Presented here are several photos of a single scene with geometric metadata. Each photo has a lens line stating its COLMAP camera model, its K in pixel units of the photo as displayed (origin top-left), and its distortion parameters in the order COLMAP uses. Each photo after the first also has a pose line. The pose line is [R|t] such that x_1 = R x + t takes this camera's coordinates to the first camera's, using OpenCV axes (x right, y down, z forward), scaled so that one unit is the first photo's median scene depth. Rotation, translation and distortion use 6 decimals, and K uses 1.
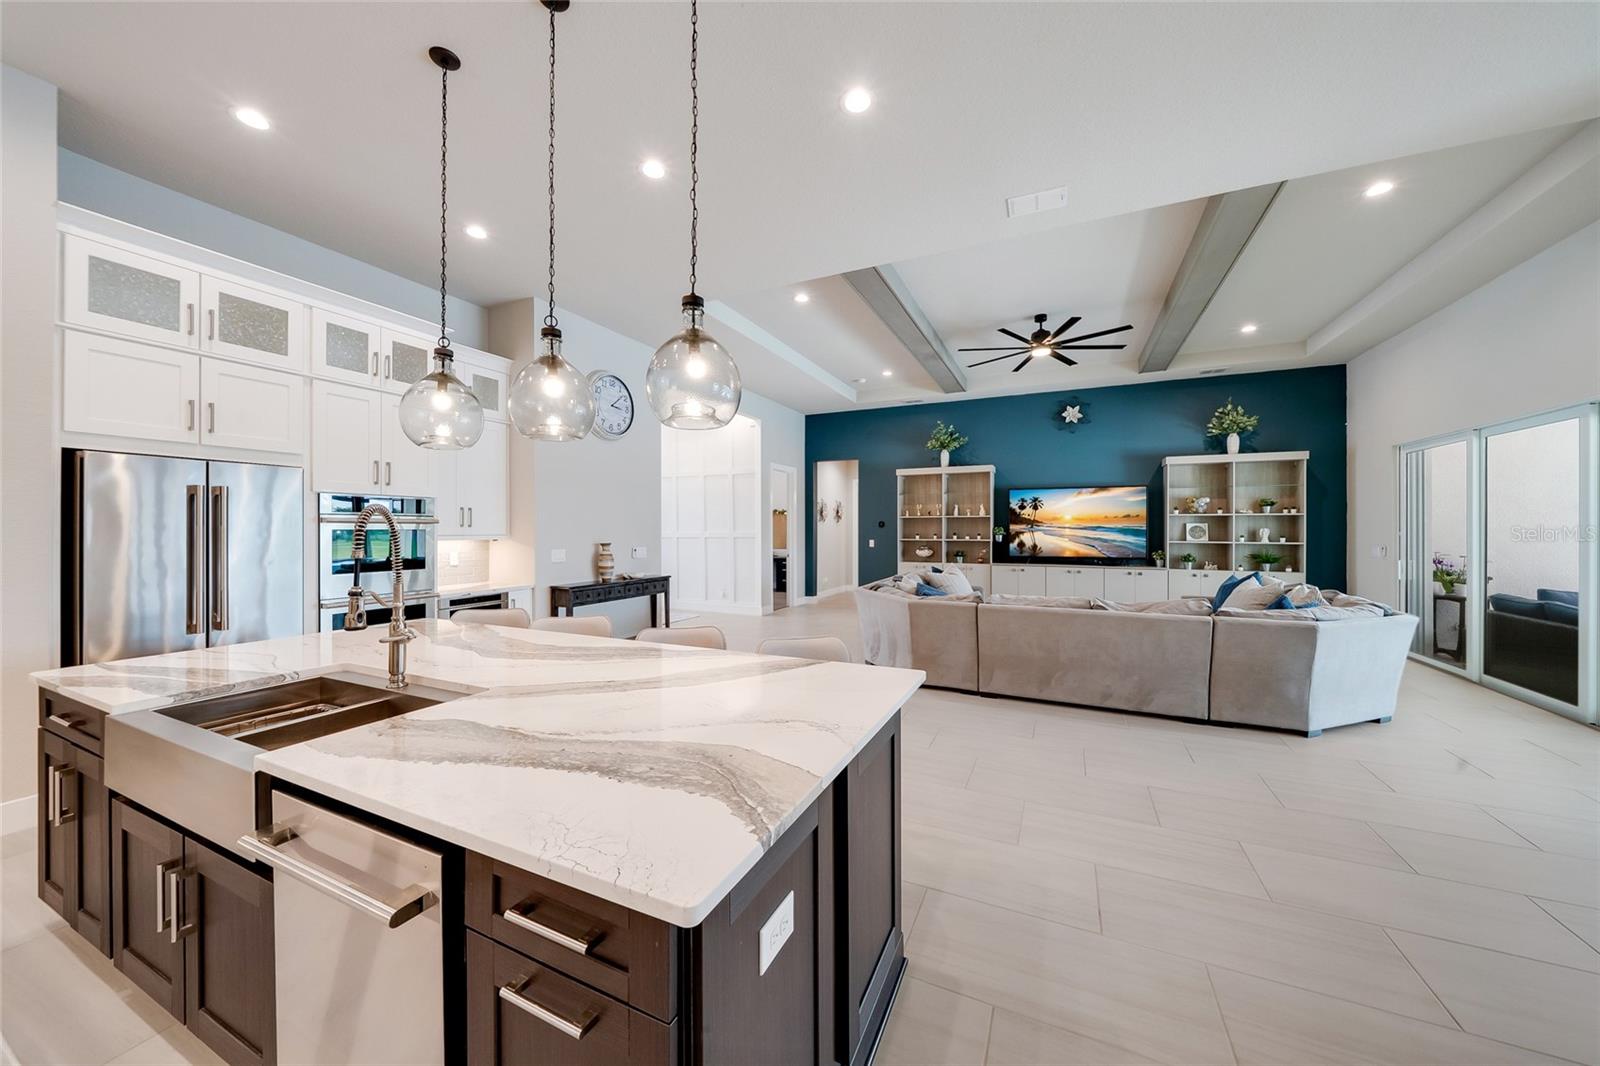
lens RADIAL K [[557.0, 0, 799.1], [0, 557.0, 528.3], [0, 0, 1]] dist [-0.004413, -0.000100]
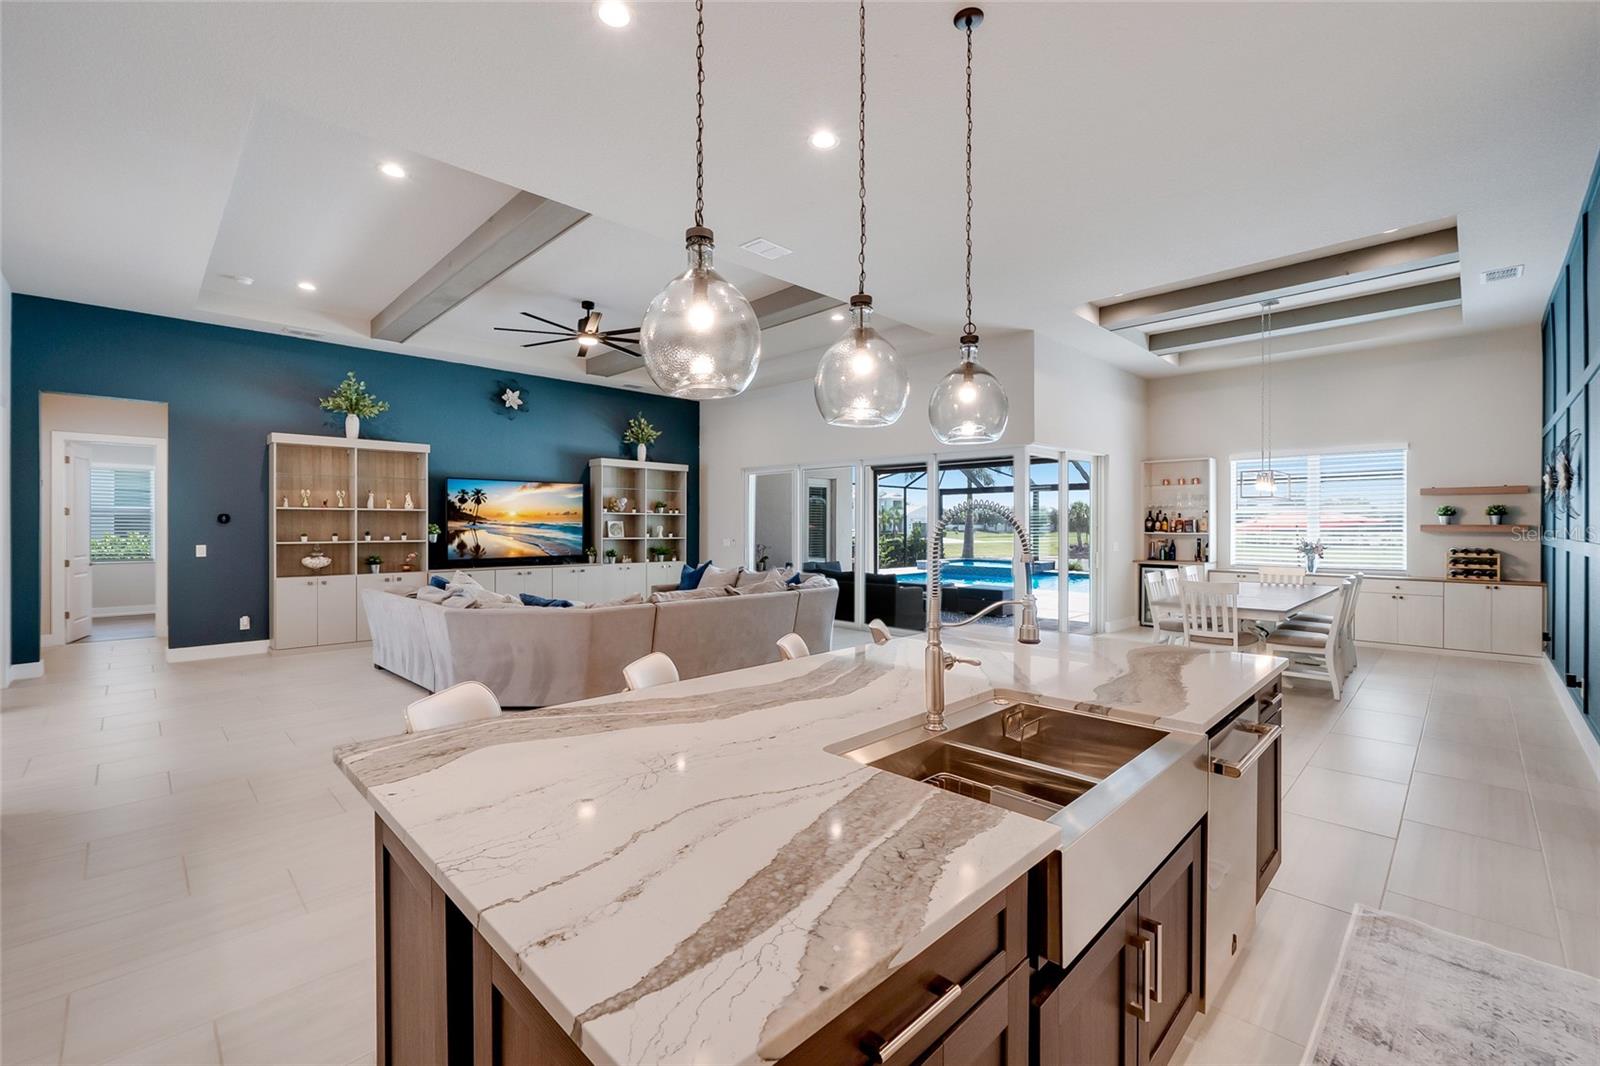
lens RADIAL K [[677.7, 0, 792.9], [0, 677.7, 531.5], [0, 0, 1]] dist [0.003097, 0.000278]
pose [[0.346059, -0.007861, 0.938180, -0.401904], [-0.001732, 0.999958, 0.009017, -0.001431], [-0.938211, -0.004745, 0.346031, 0.205225]]
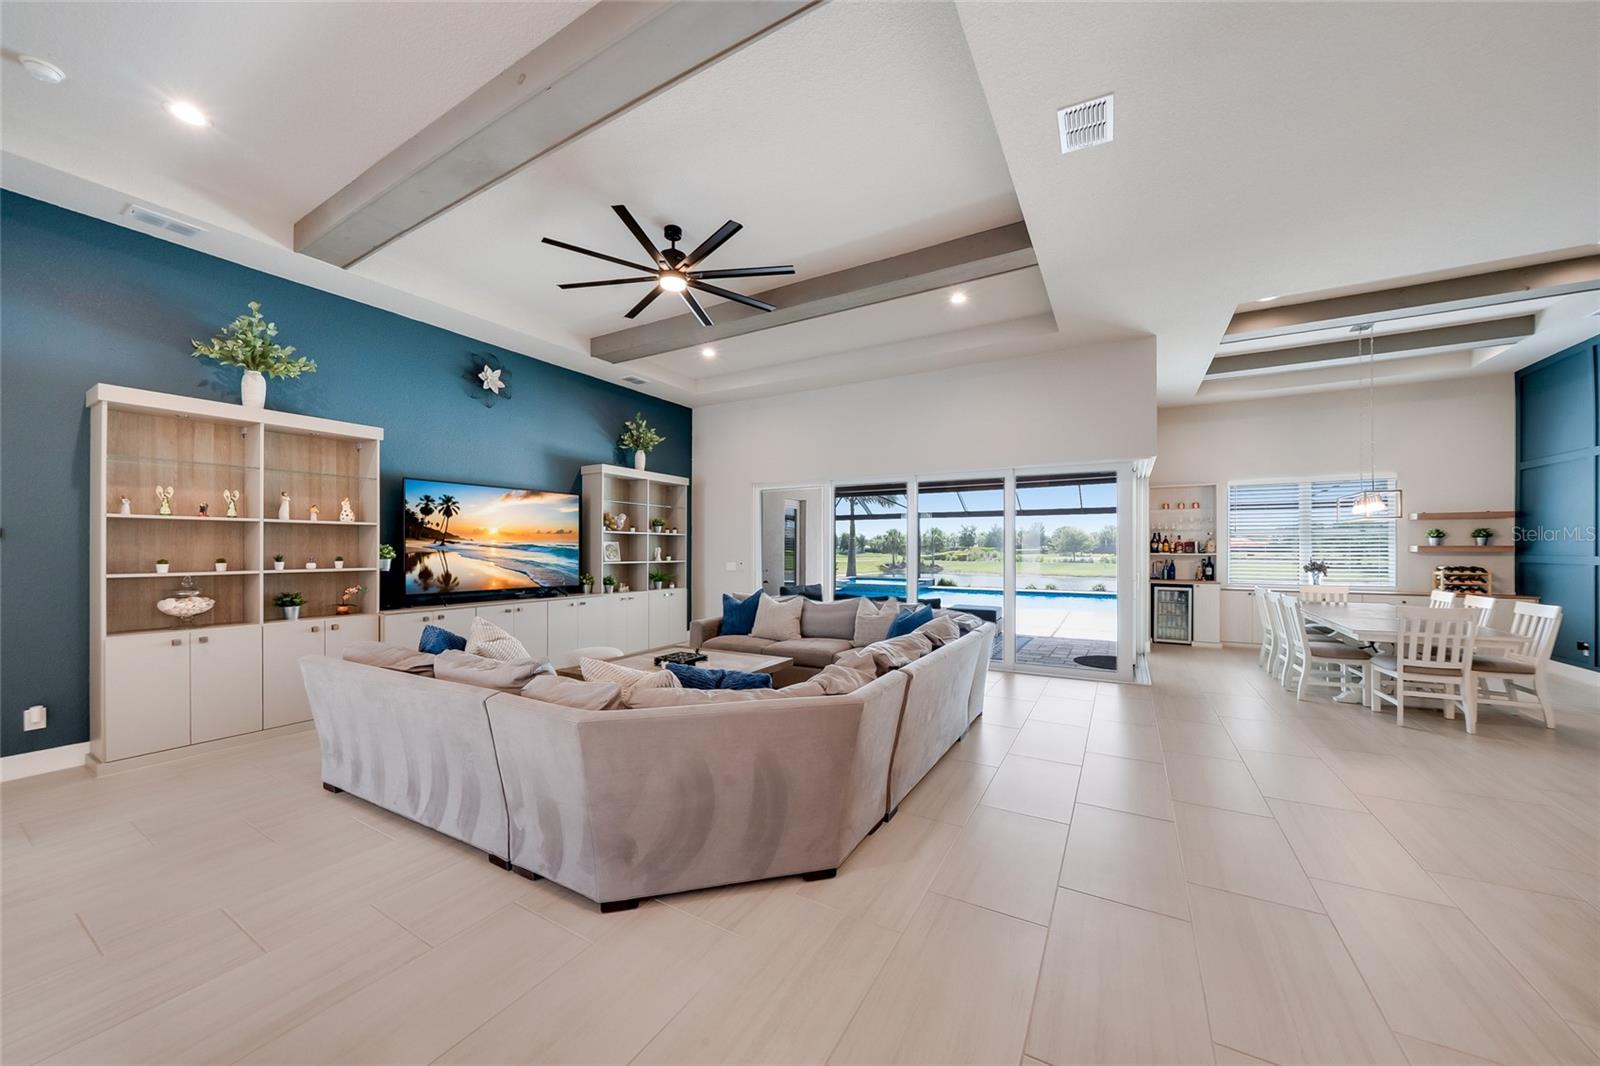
lens RADIAL K [[568.4, 0, 793.6], [0, 568.4, 547.9], [0, 0, 1]] dist [-0.007989, 0.000185]
pose [[0.088641, 0.001184, 0.996063, -0.173017], [-0.001108, 0.999999, -0.001090, 0.001645], [-0.996063, -0.001007, 0.088643, 0.602387]]
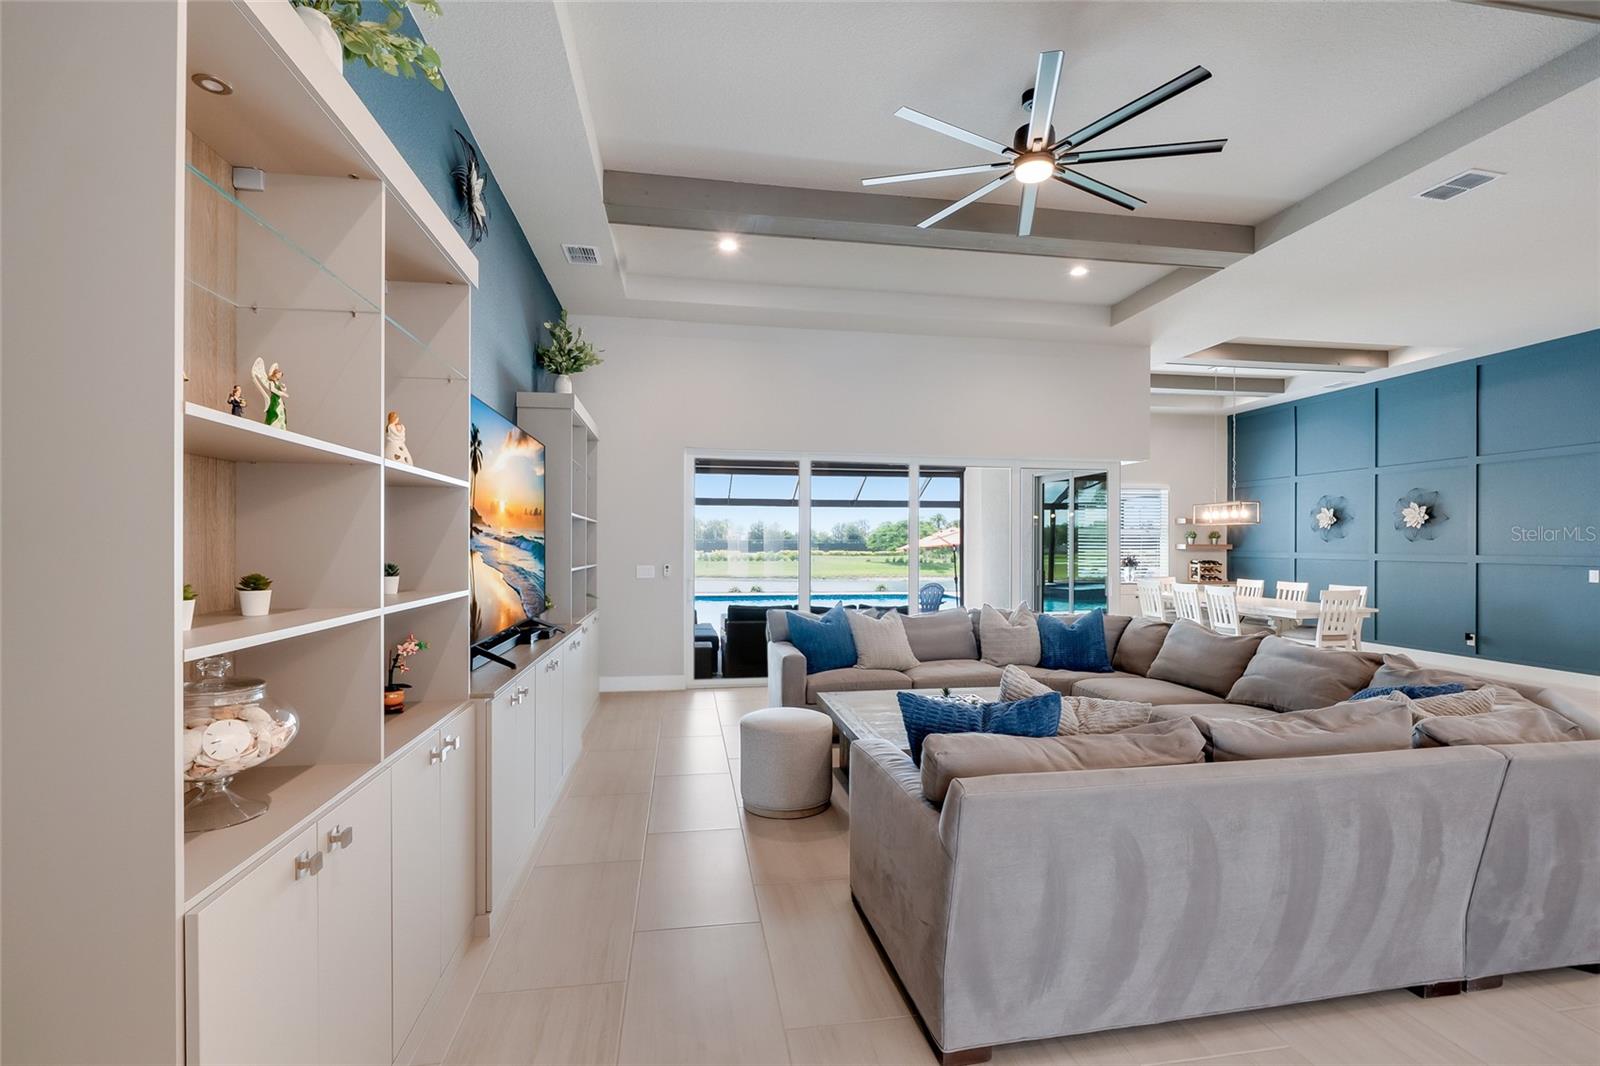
lens RADIAL K [[732.5, 0, 807.9], [0, 732.5, 543.3], [0, 0, 1]] dist [-0.001405, -0.000566]
pose [[-0.572835, 0.000114, 0.819671, 0.029996], [-0.004158, 0.999987, -0.003045, 0.001706], [-0.819660, -0.005152, -0.572826, 1.146055]]
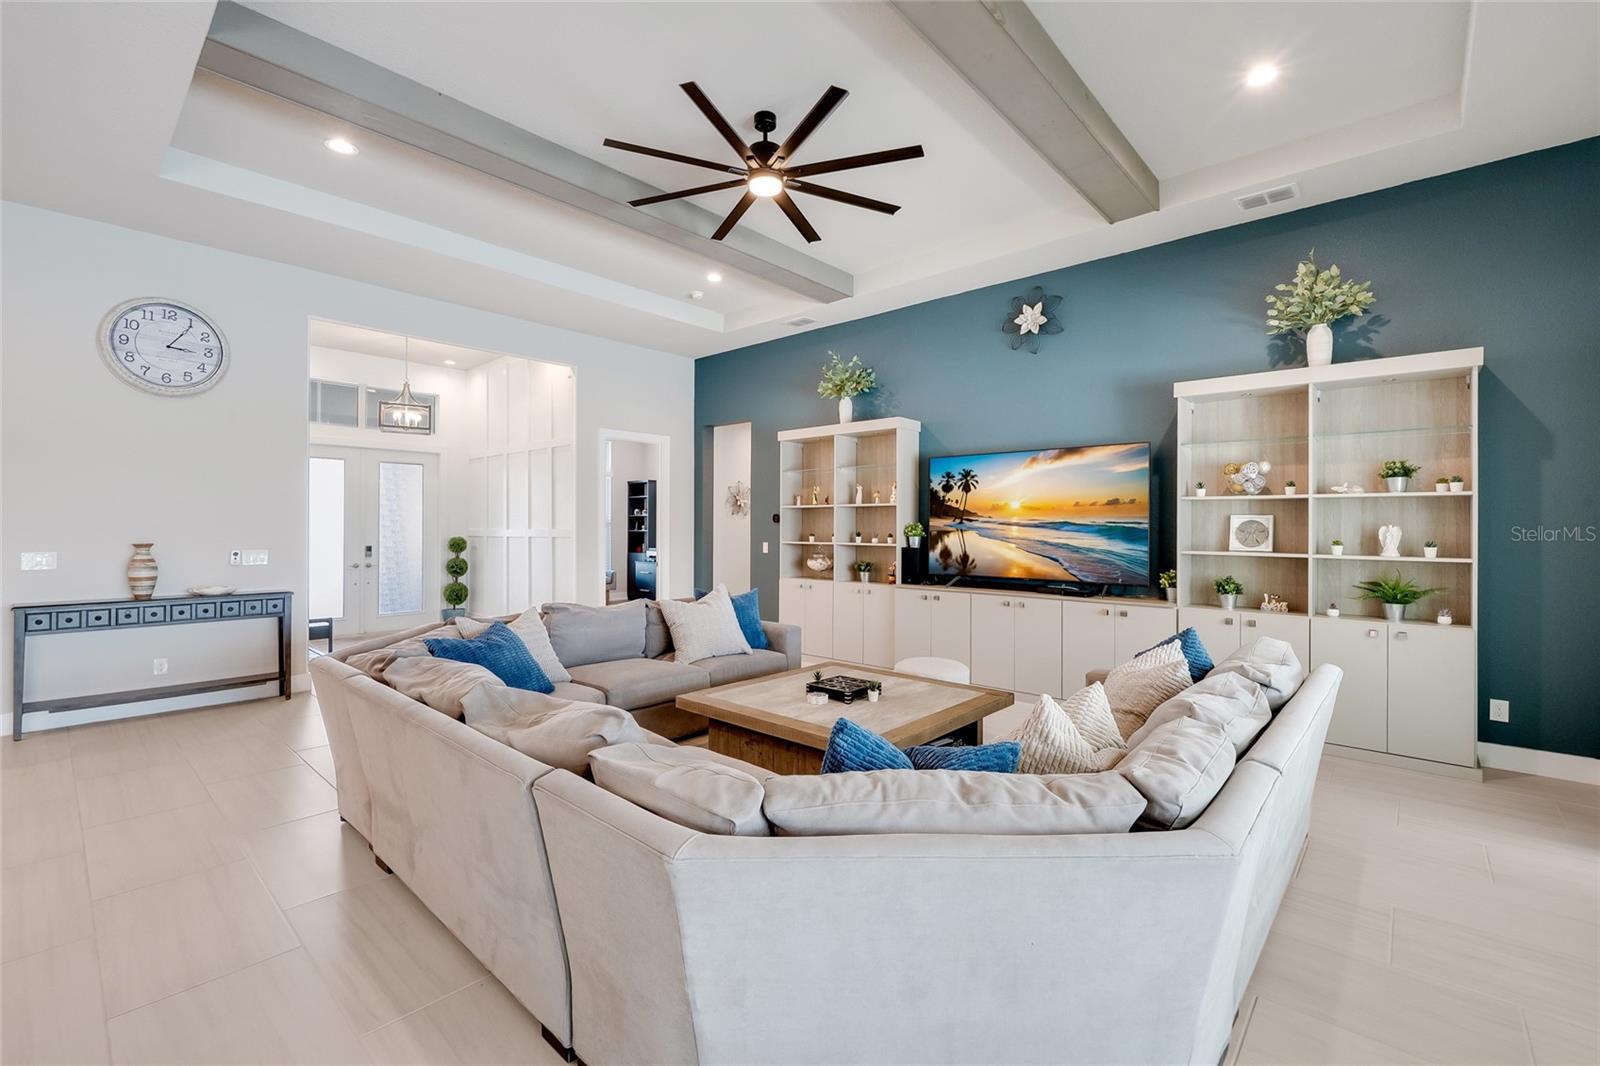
lens RADIAL K [[687.1, 0, 803.7], [0, 687.1, 521.8], [0, 0, 1]] dist [-0.005241, 0.000471]
pose [[0.957689, 0.001297, -0.287802, 0.497049], [-0.002886, 0.999983, -0.005097, 0.000851], [0.287790, 0.005712, 0.957676, 0.300831]]
